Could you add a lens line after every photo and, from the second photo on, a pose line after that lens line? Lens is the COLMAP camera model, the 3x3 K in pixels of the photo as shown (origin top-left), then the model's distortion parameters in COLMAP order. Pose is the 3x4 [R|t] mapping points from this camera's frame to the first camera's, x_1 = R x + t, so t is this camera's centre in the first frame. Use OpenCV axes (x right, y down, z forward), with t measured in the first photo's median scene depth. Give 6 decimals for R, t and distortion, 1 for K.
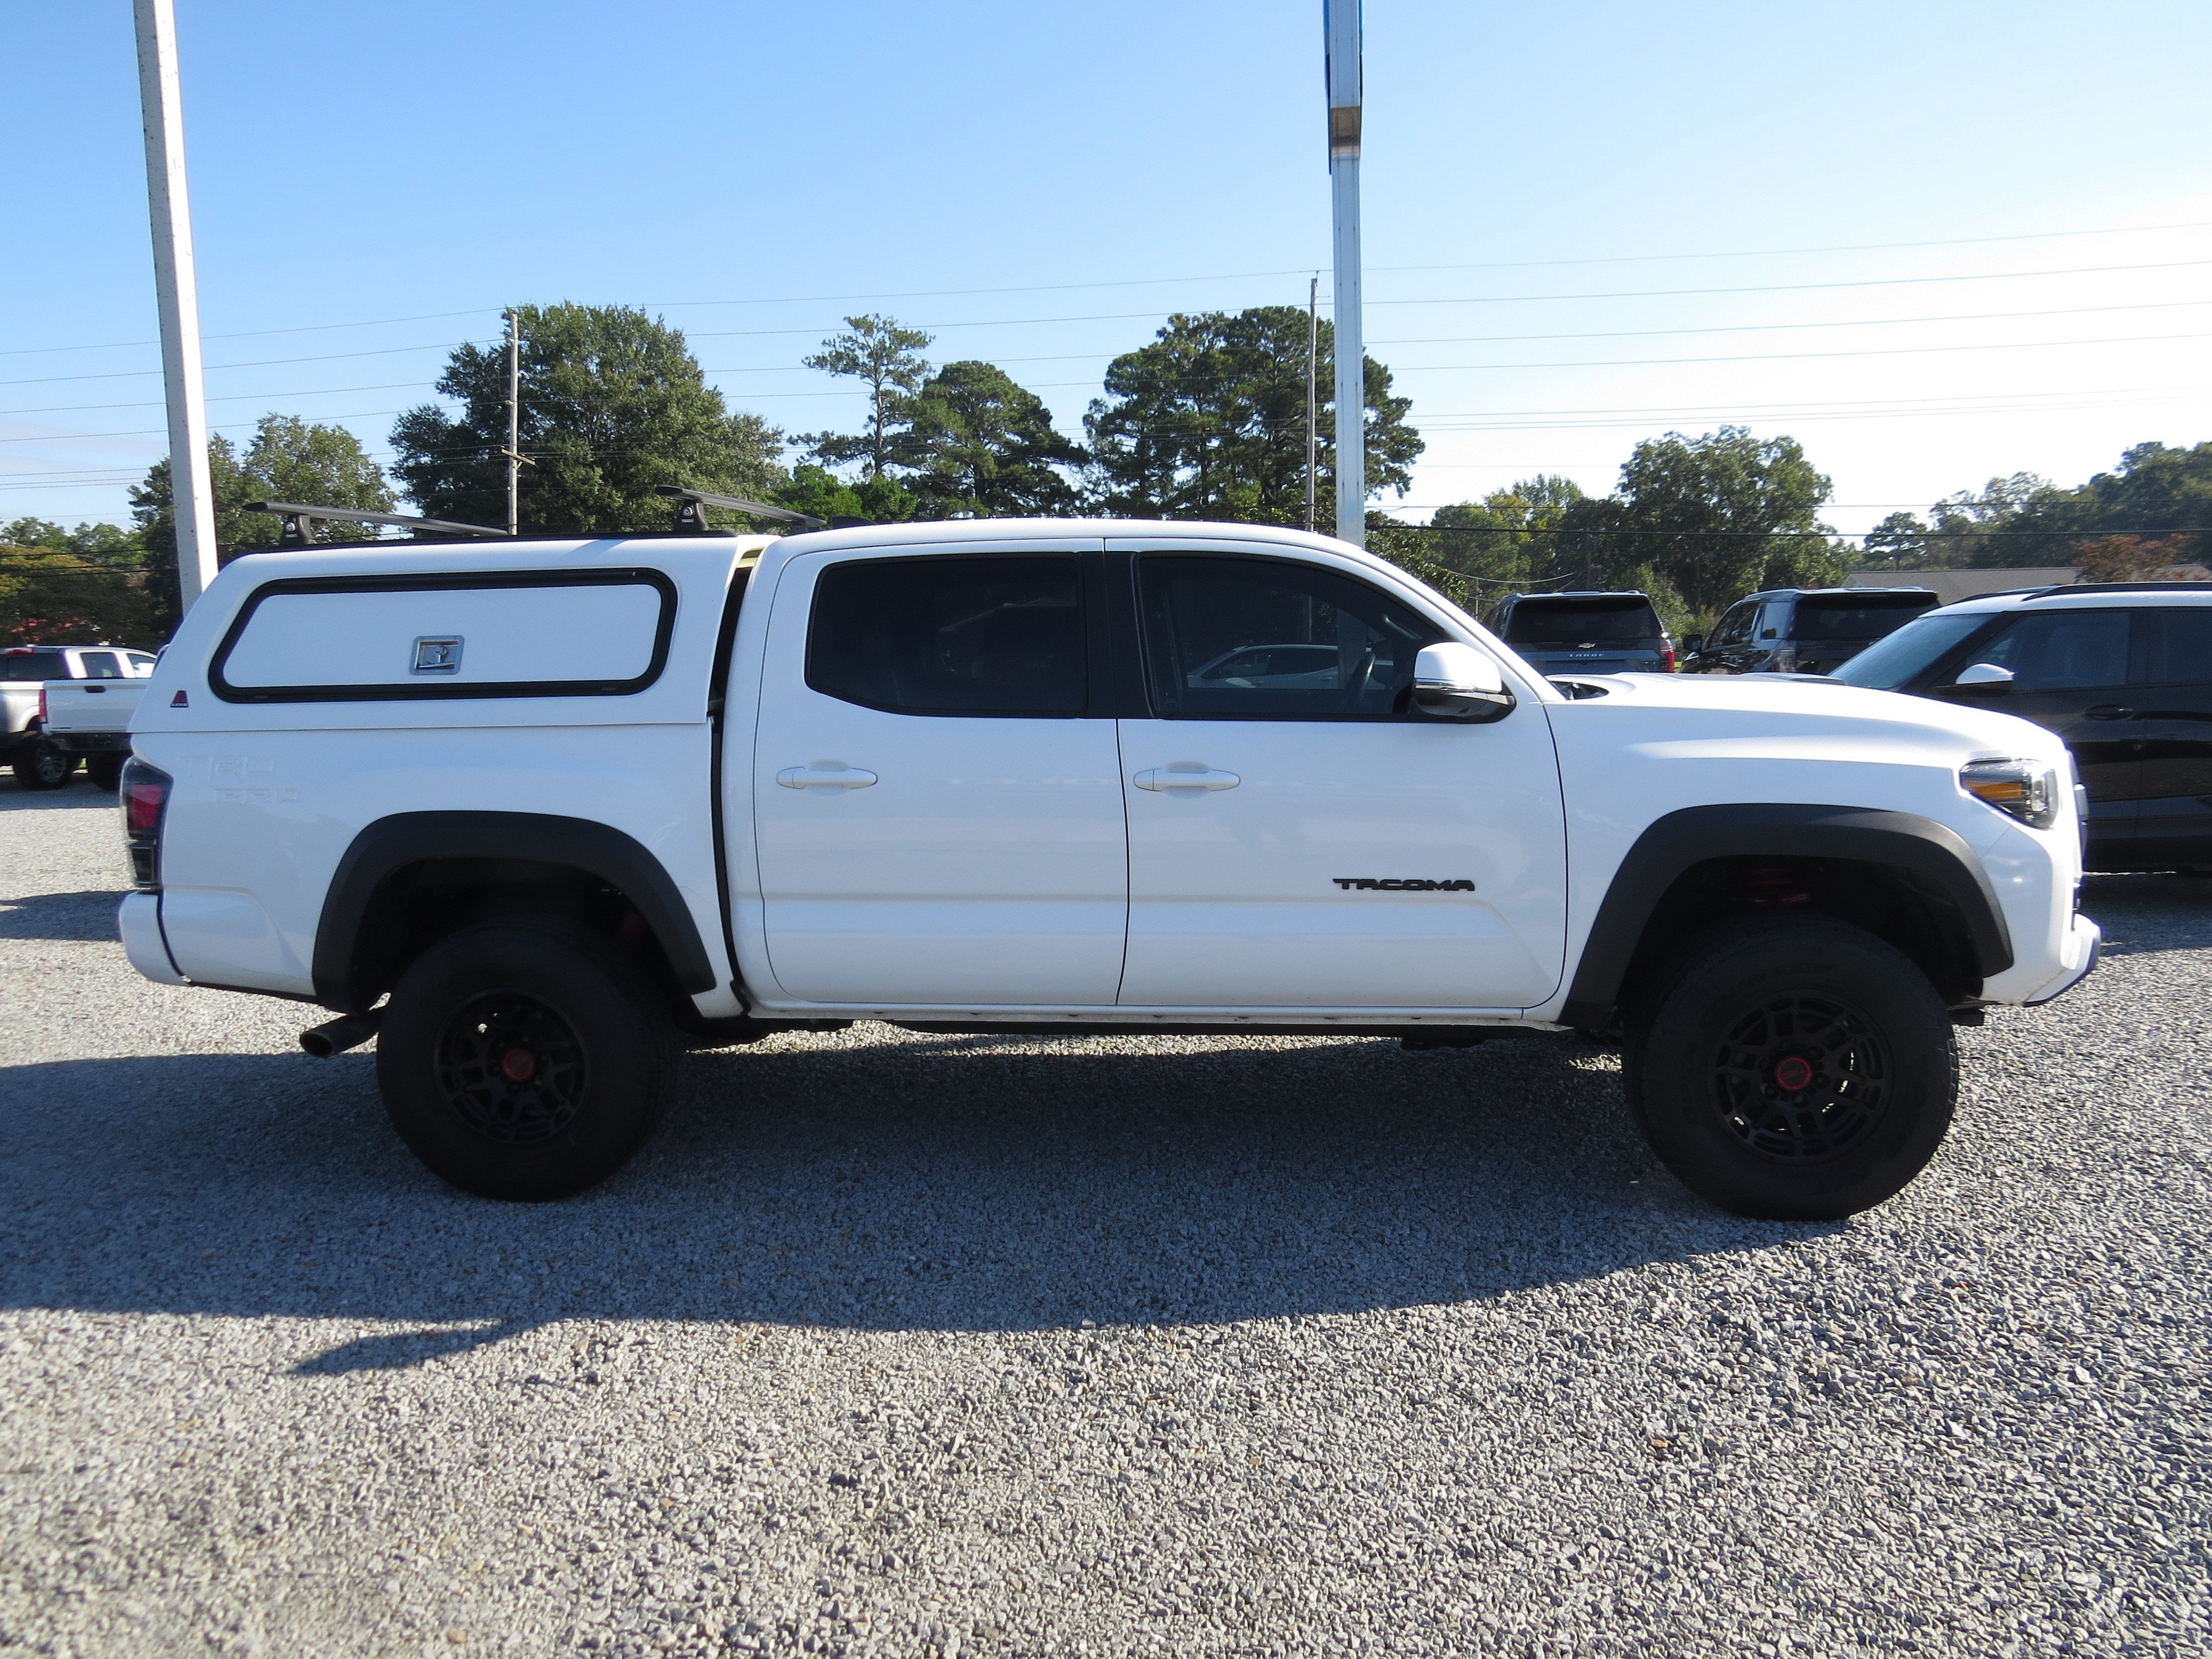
lens RADIAL K [[1605.7, 0, 1103.7], [0, 1605.7, 791.4], [0, 0, 1]] dist [-0.046353, -0.002614]
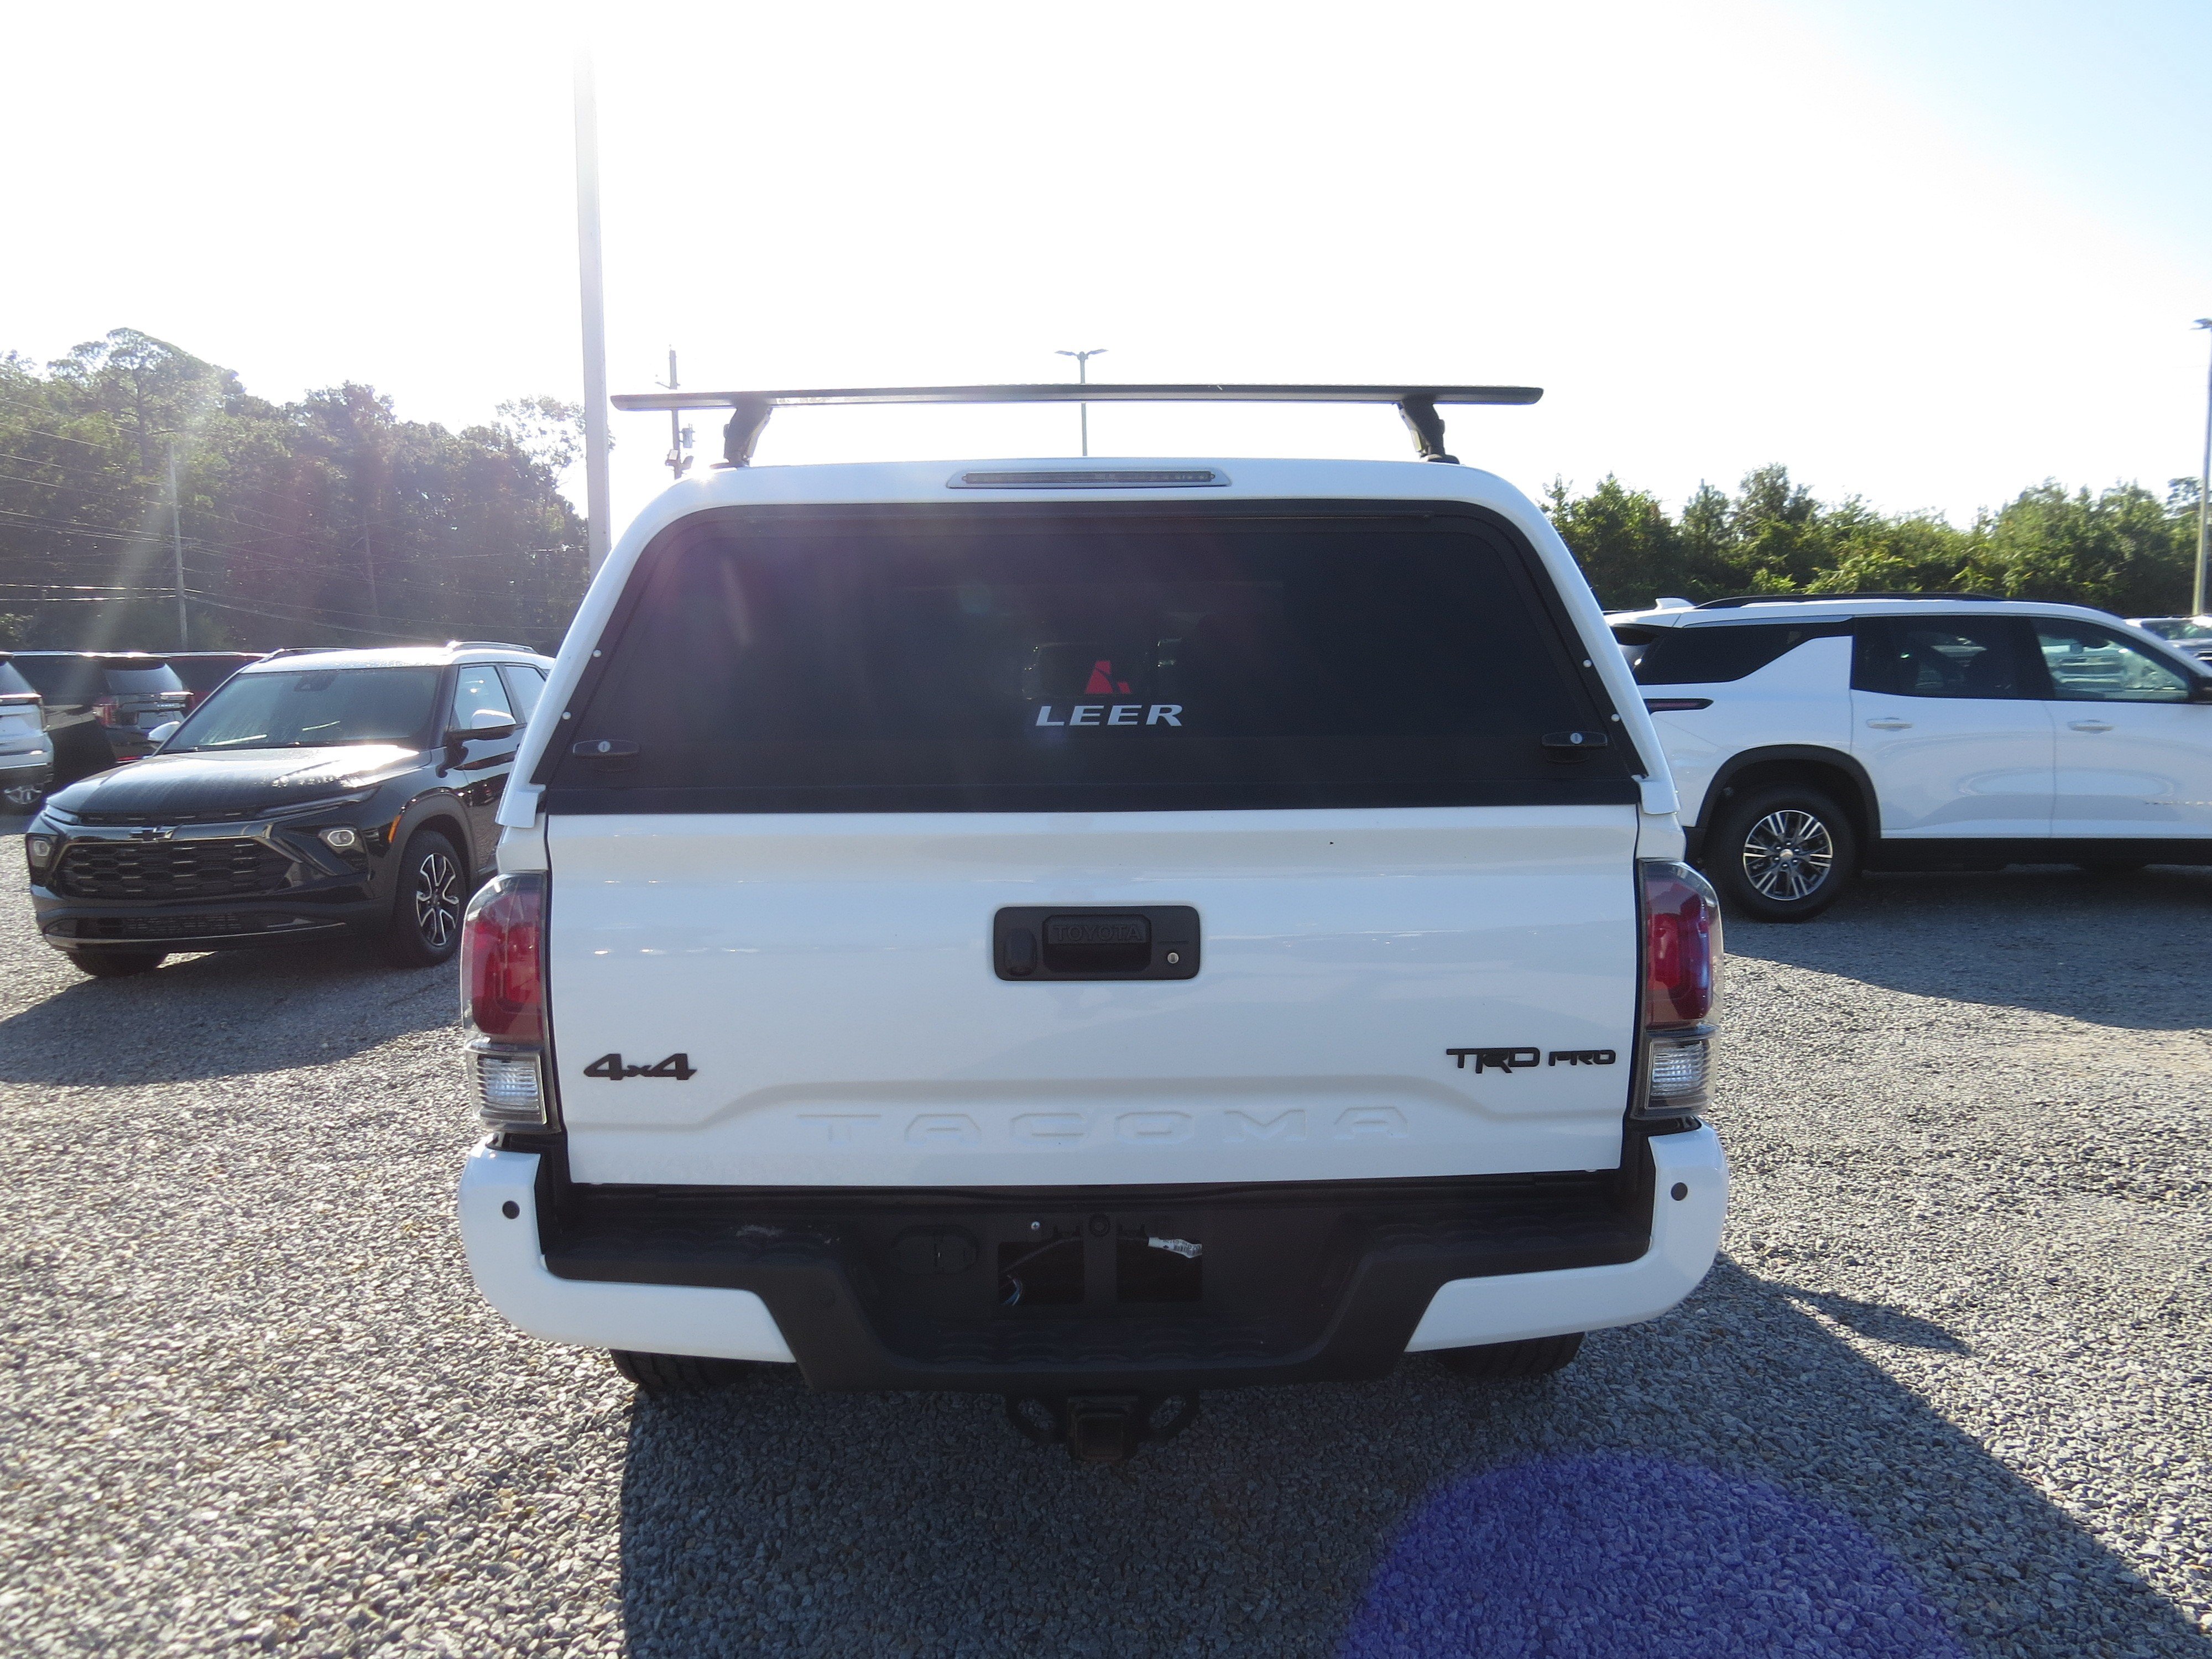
lens RADIAL K [[1589.0, 0, 1106.0], [0, 1589.0, 829.5], [0, 0, 1]] dist [-0.044482, 0.028398]
pose [[-0.087431, -0.080397, 0.992921, -1.105014], [0.110499, 0.989804, 0.089875, -0.095628], [-0.990023, 0.117575, -0.077656, 1.224313]]
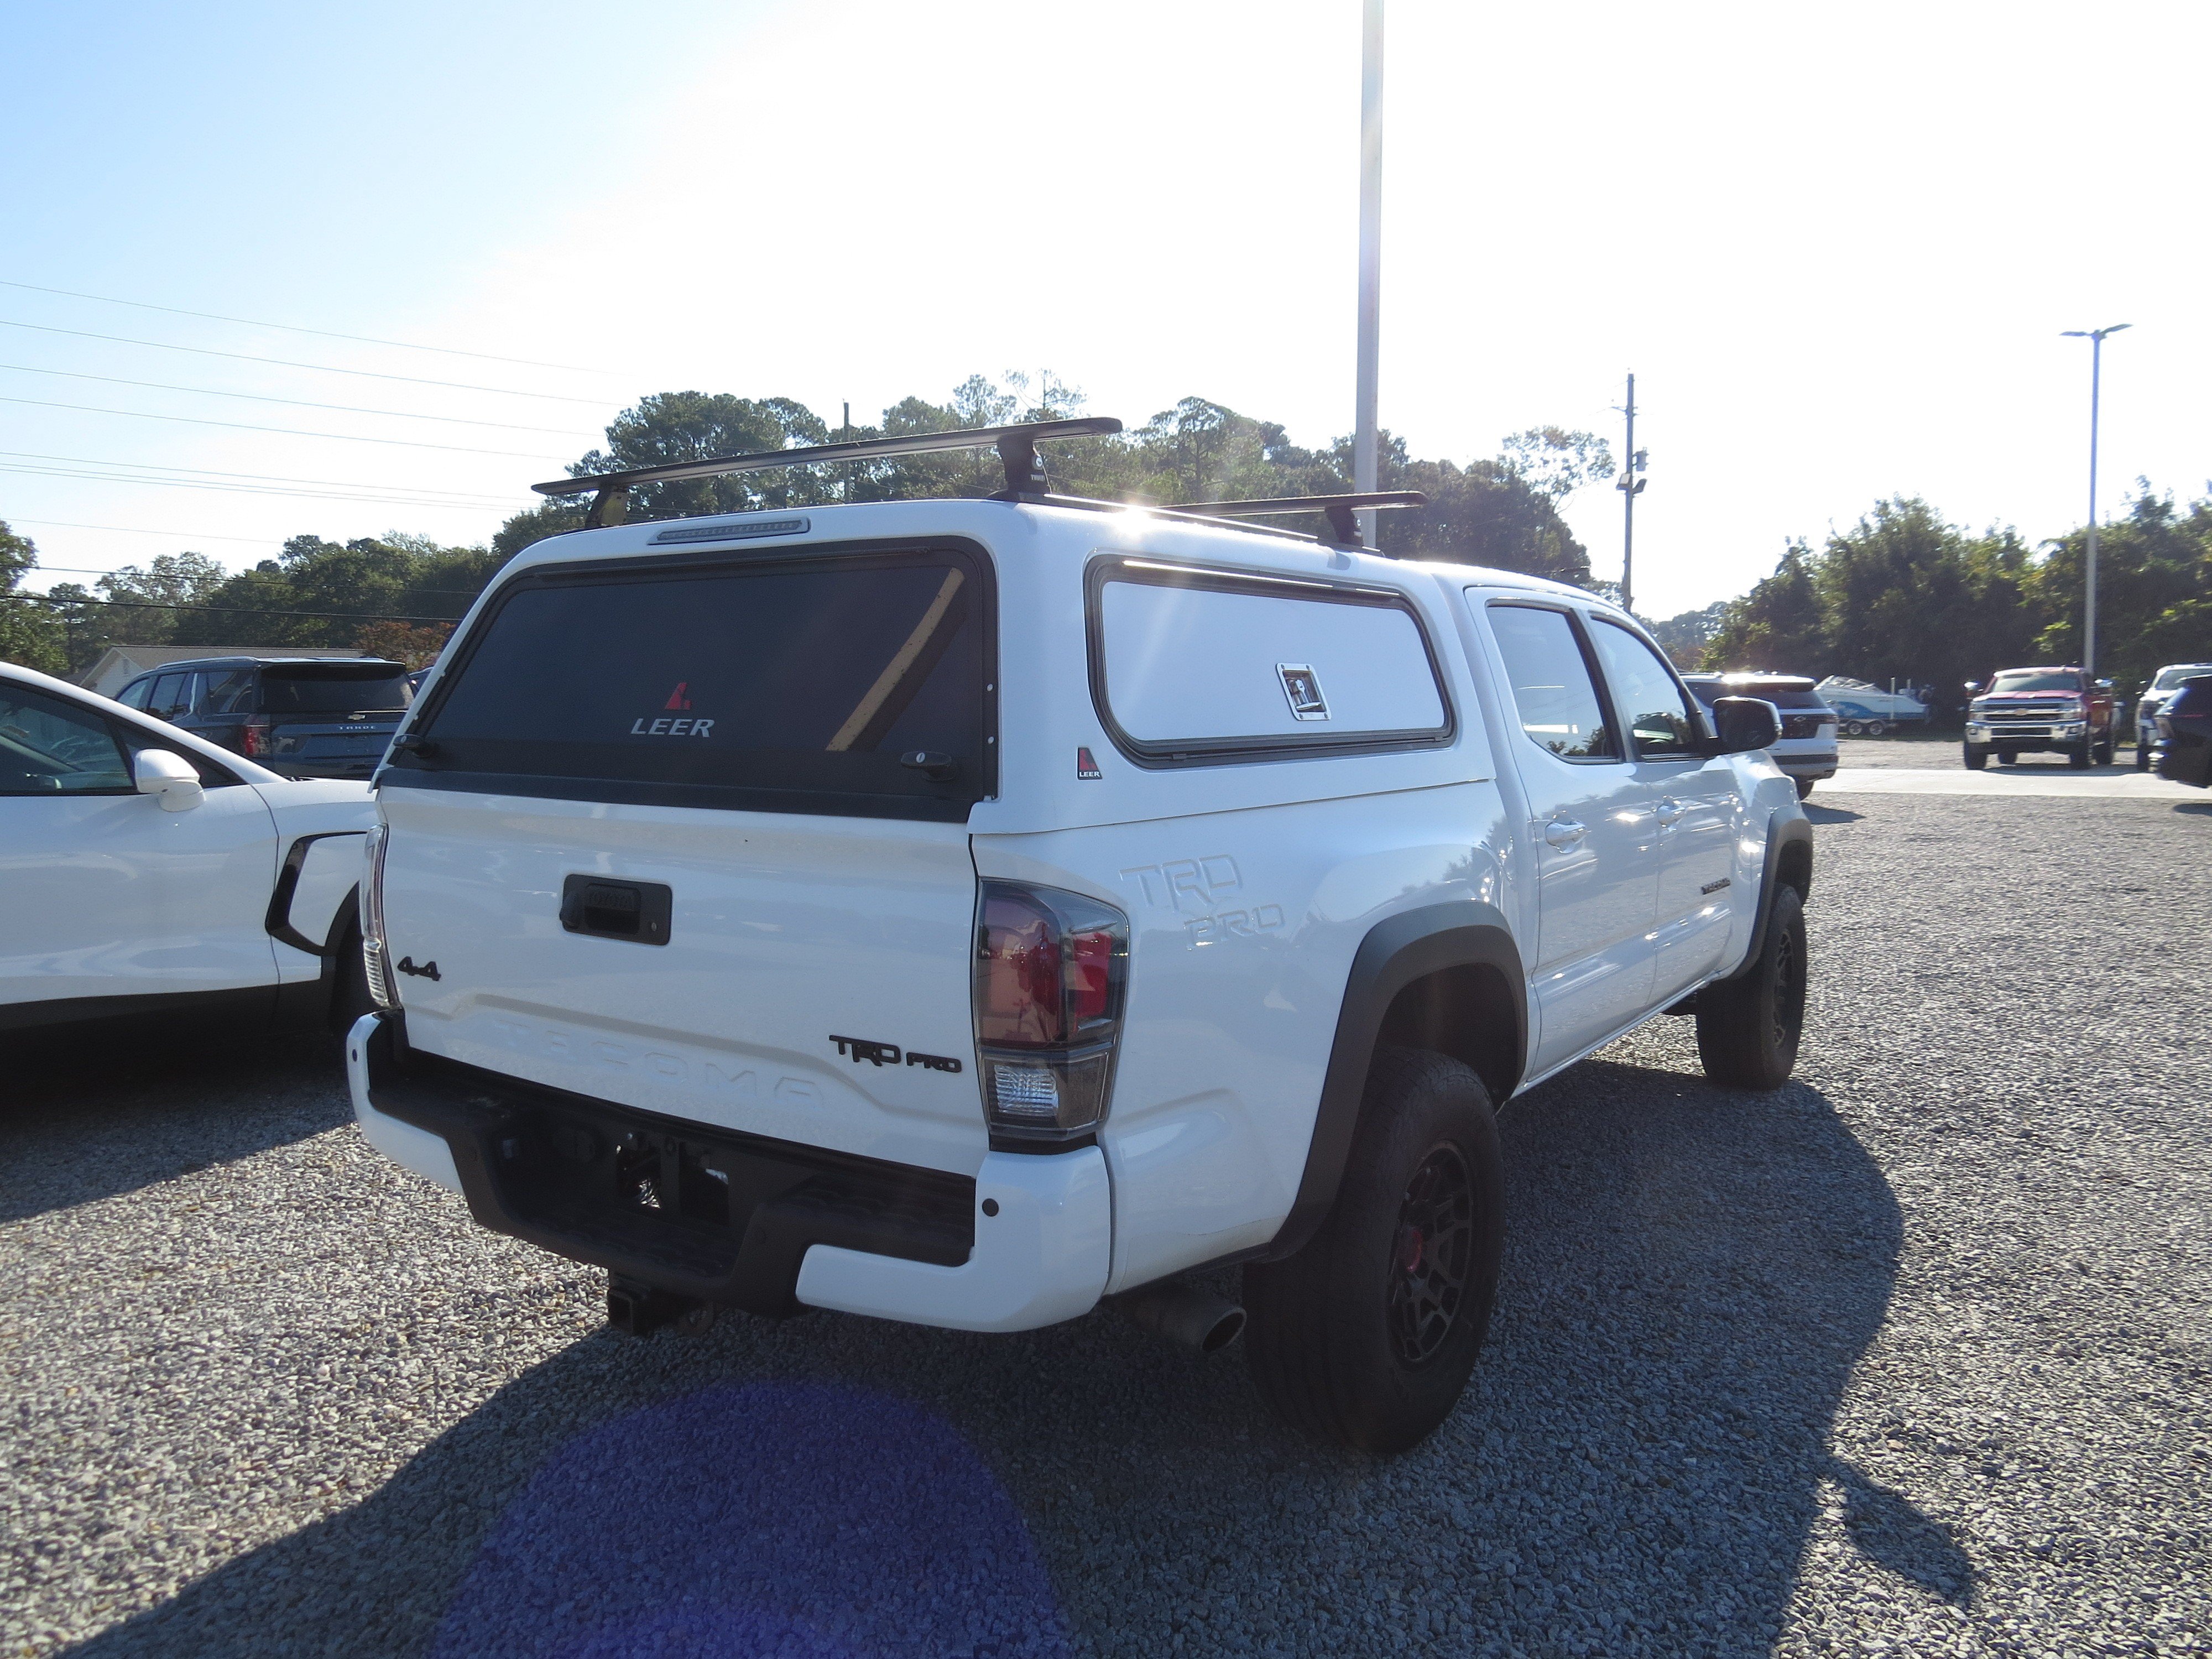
lens RADIAL K [[1589.0, 0, 1106.0], [0, 1589.0, 829.5], [0, 0, 1]] dist [-0.044482, 0.028398]
pose [[0.508673, -0.050960, 0.859450, -1.046644], [0.072337, 0.997247, 0.016317, -0.044239], [-0.857915, 0.053870, 0.510959, 0.723236]]
